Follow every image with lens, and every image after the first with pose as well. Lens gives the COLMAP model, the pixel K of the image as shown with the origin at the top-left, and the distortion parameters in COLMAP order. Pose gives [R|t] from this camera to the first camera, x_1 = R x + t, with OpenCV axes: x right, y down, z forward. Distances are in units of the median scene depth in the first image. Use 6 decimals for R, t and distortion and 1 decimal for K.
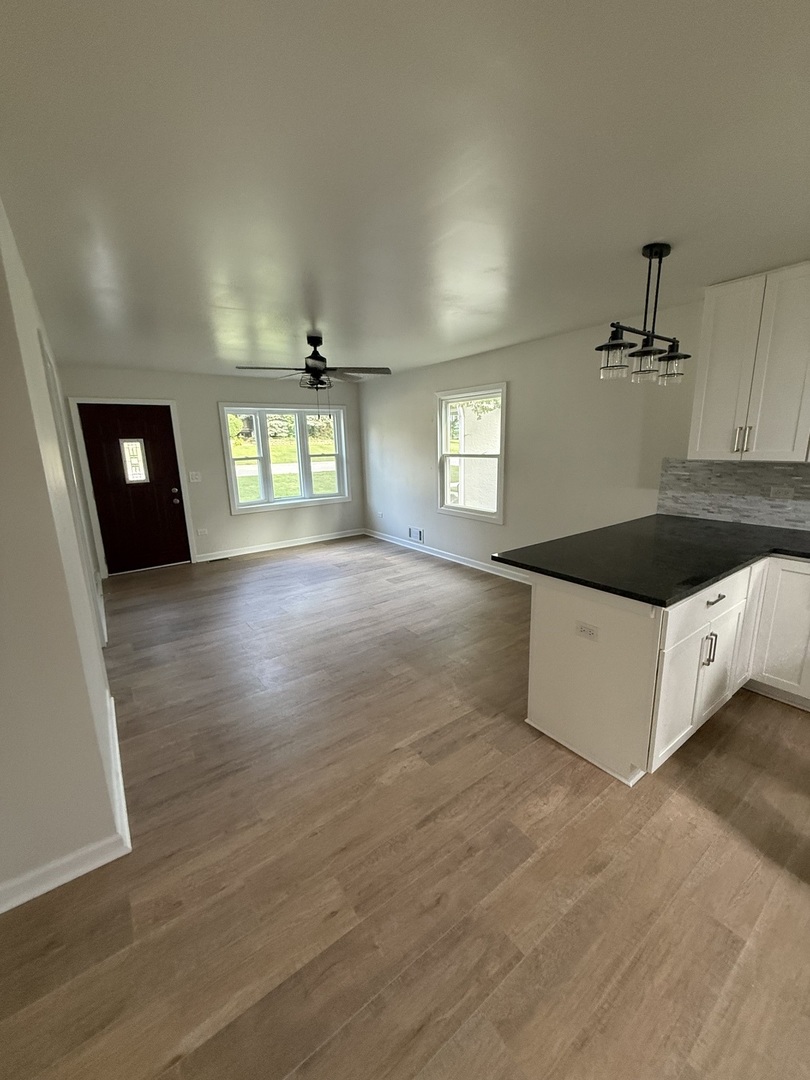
lens RADIAL K [[429.5, 0, 408.7], [0, 429.5, 535.3], [0, 0, 1]] dist [0.000811, 0.000087]
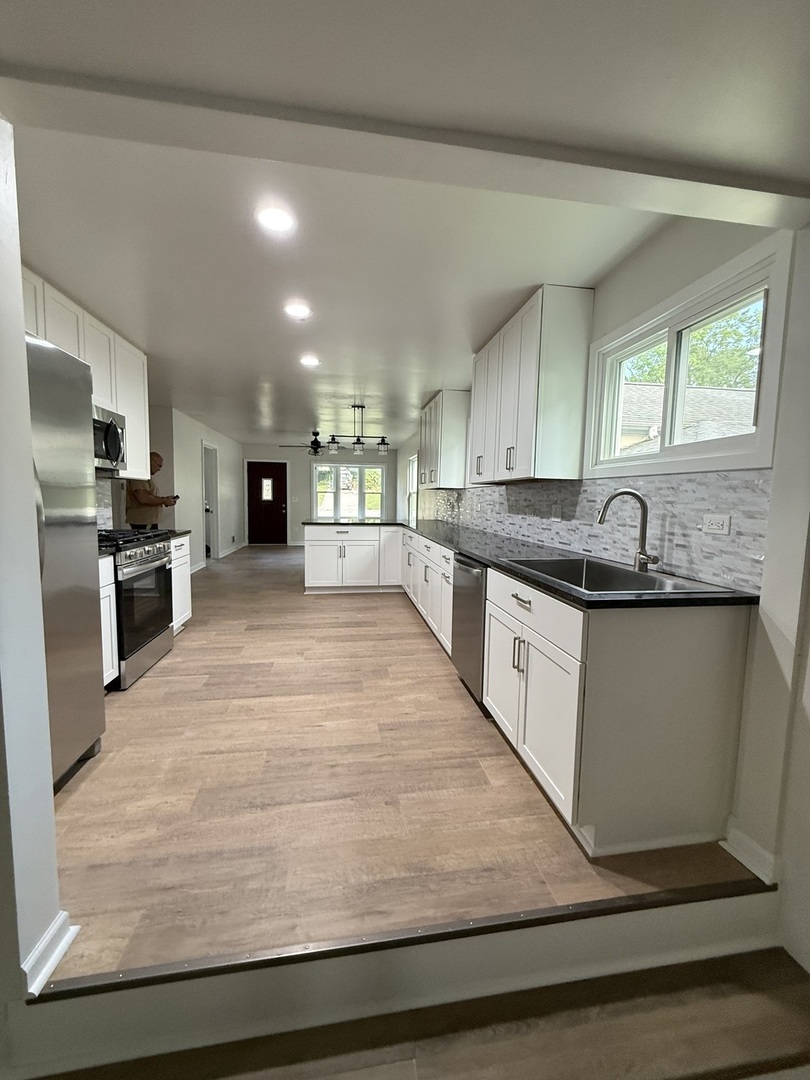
lens RADIAL K [[429.5, 0, 408.7], [0, 429.5, 535.3], [0, 0, 1]] dist [0.000811, 0.000087]
pose [[0.889874, 0.079980, -0.449142, 0.913971], [-0.137256, 0.985834, -0.096391, 0.149017], [0.435070, 0.147423, 0.888246, -0.489952]]
